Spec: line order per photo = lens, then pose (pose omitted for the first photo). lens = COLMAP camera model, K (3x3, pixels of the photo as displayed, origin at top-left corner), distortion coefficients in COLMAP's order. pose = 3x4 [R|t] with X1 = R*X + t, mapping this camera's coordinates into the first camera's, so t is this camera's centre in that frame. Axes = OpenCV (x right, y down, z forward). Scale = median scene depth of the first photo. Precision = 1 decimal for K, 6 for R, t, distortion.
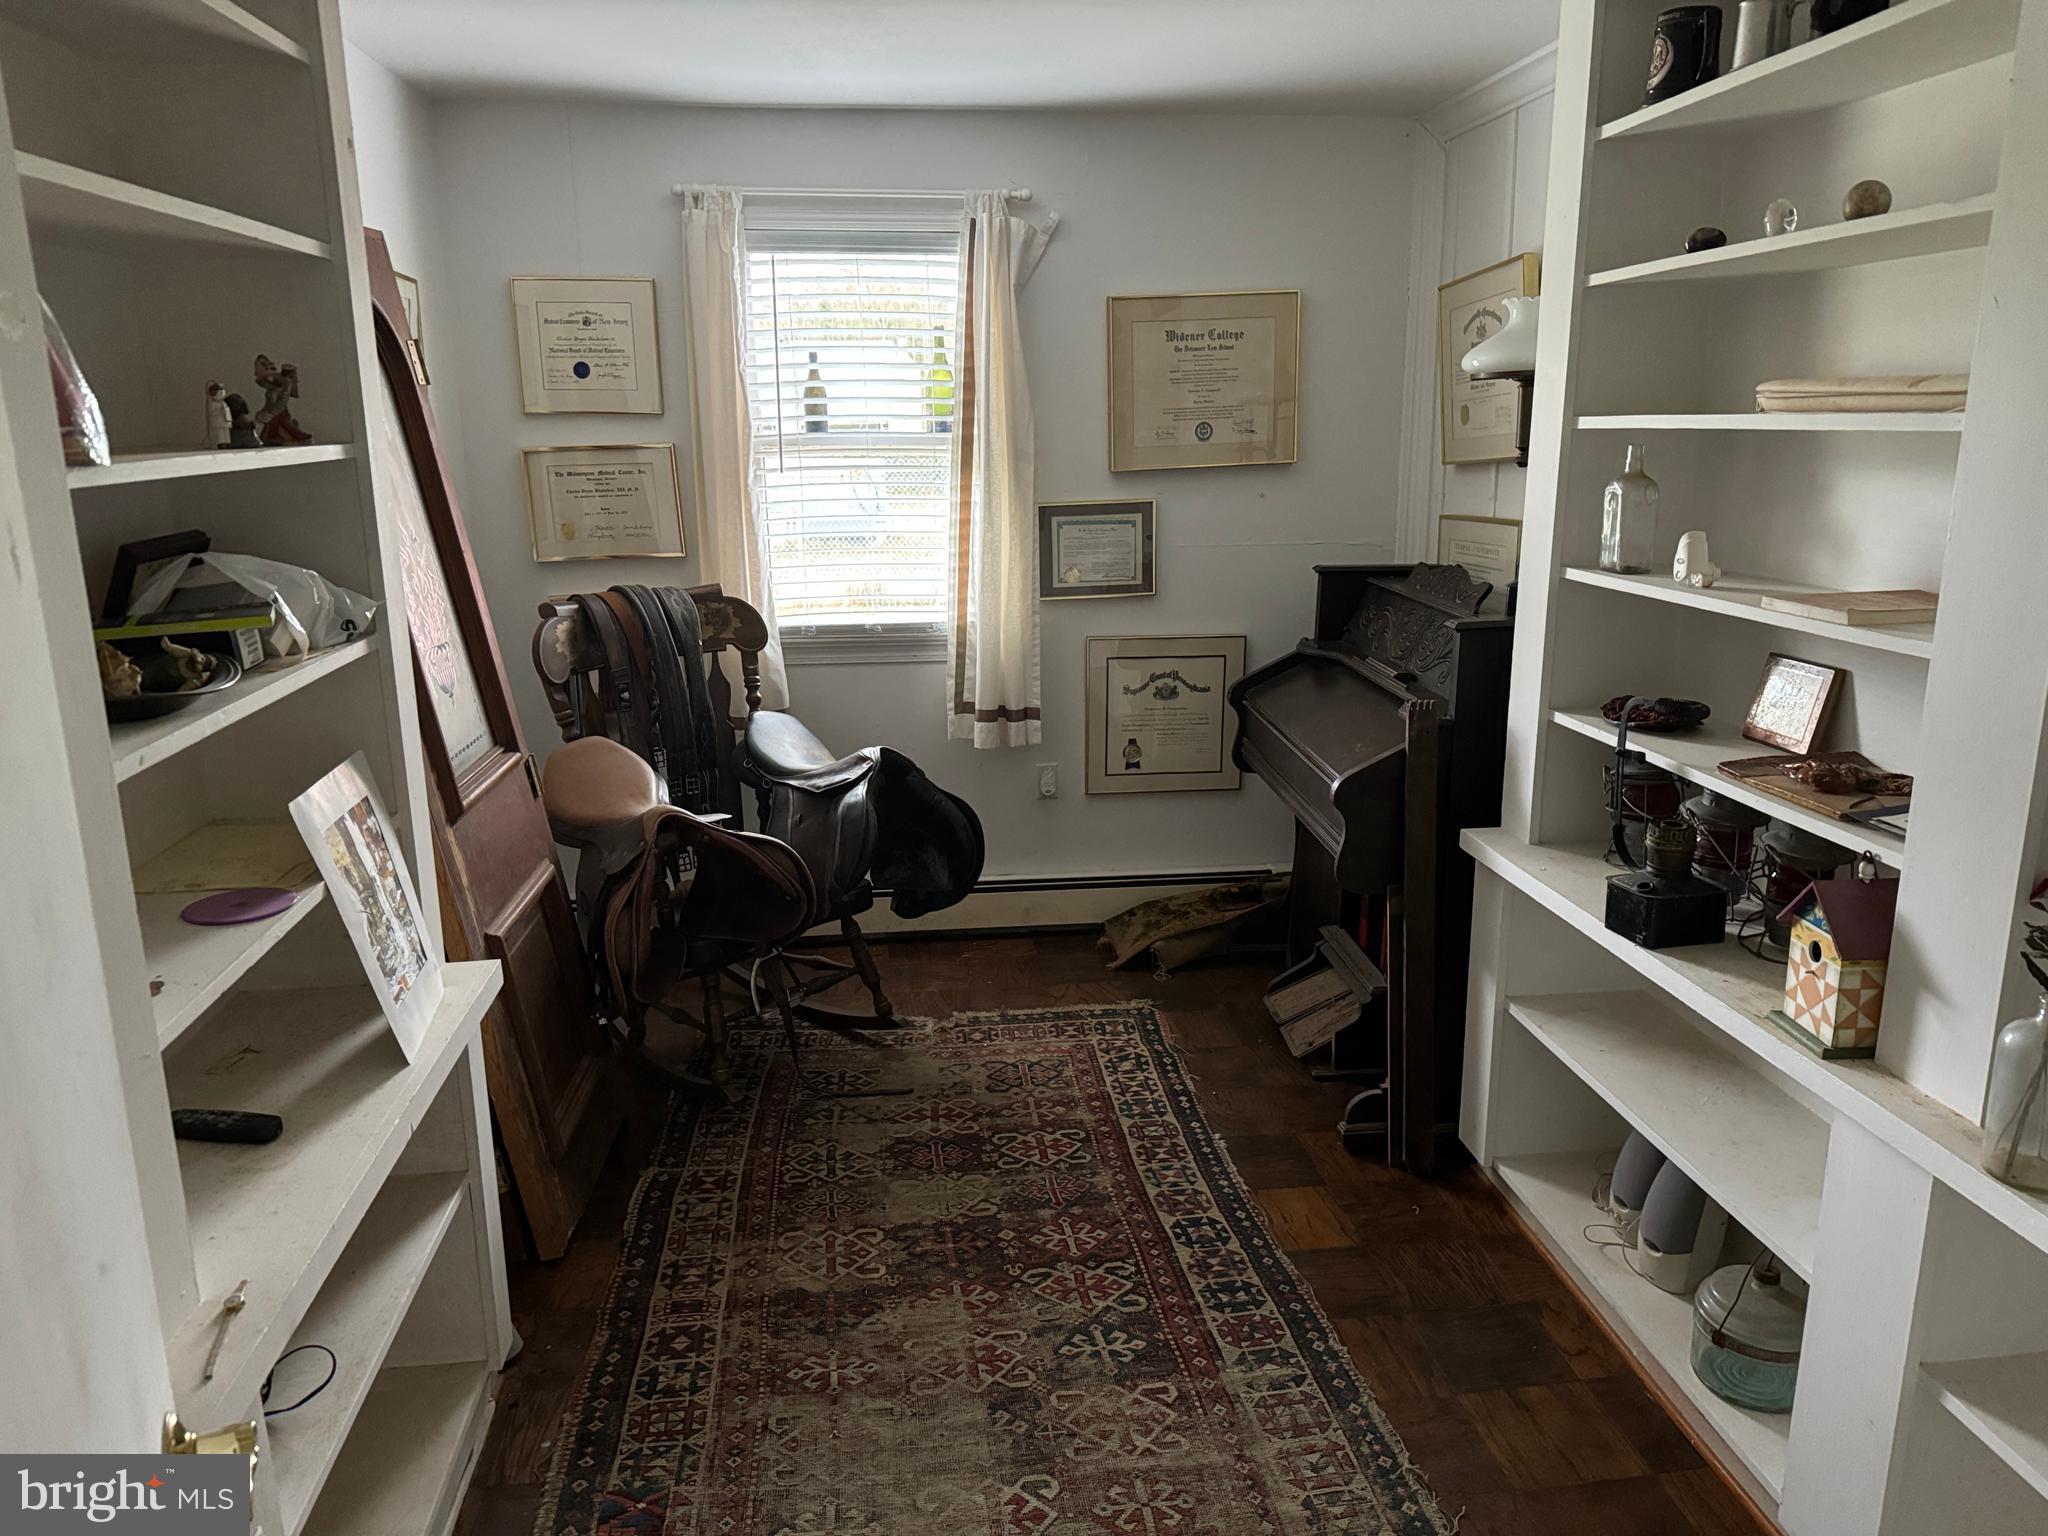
lens RADIAL K [[1412.0, 0, 1024.0], [0, 1412.0, 768.0], [0, 0, 1]] dist [0.008139, -0.079781]
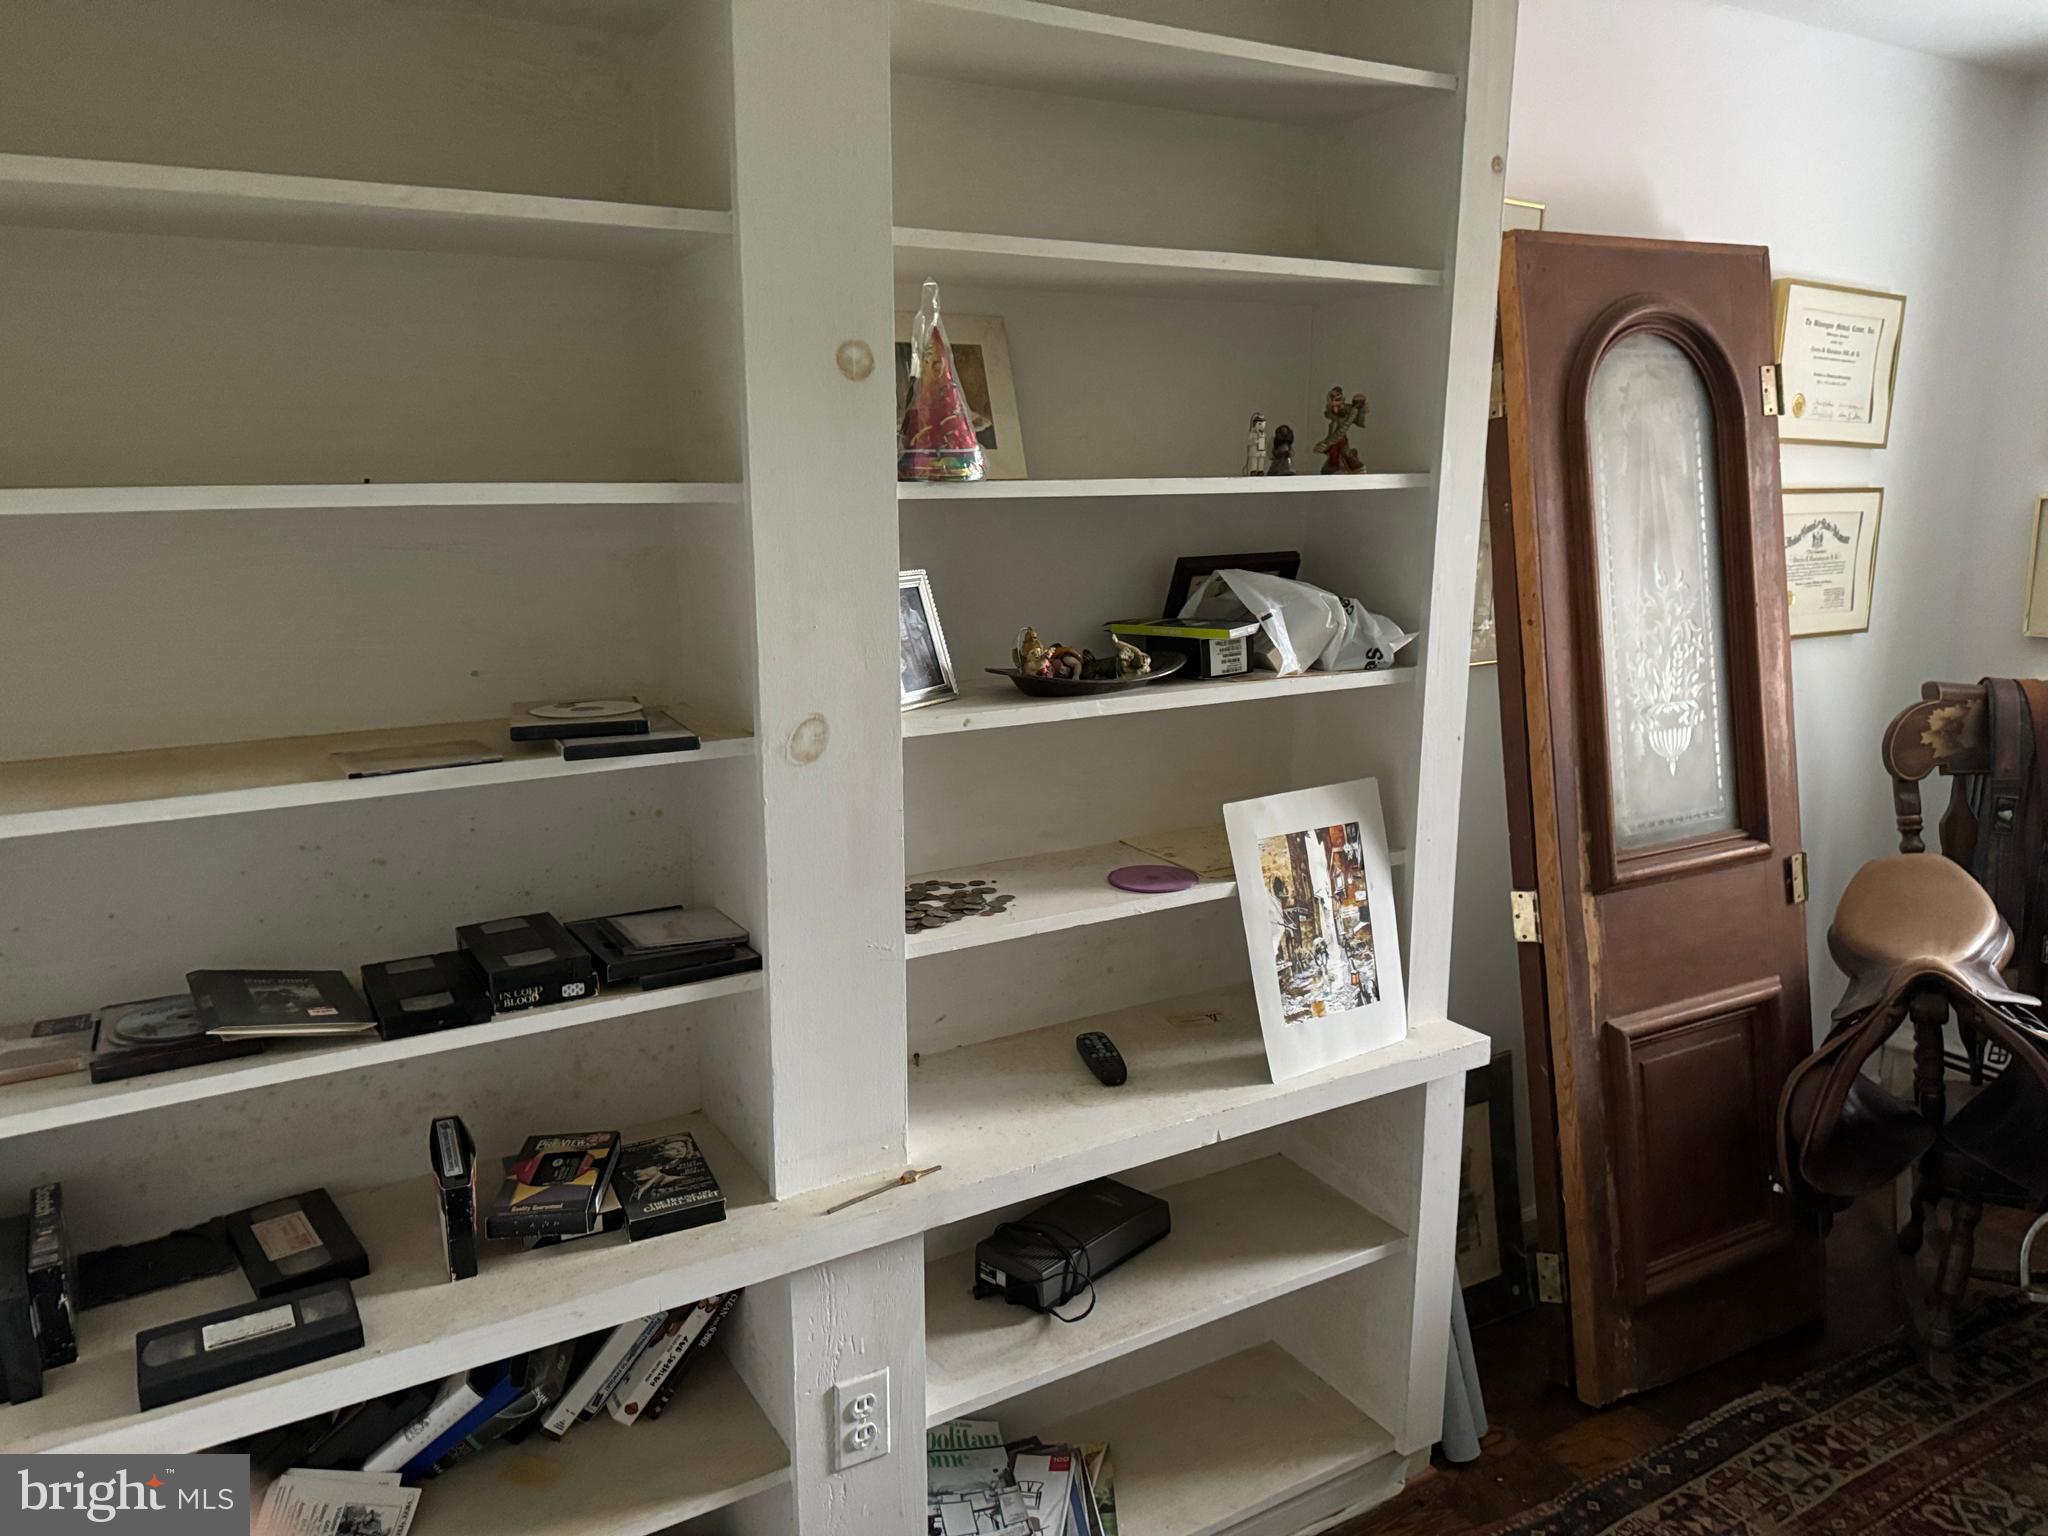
lens RADIAL K [[1397.4, 0, 1021.0], [0, 1397.4, 780.6], [0, 0, 1]] dist [0.001923, -0.000879]
pose [[0.380411, 0.188528, -0.905397, 0.350055], [-0.214857, 0.970231, 0.111754, -0.070607], [0.899513, 0.152019, 0.409593, 0.378748]]
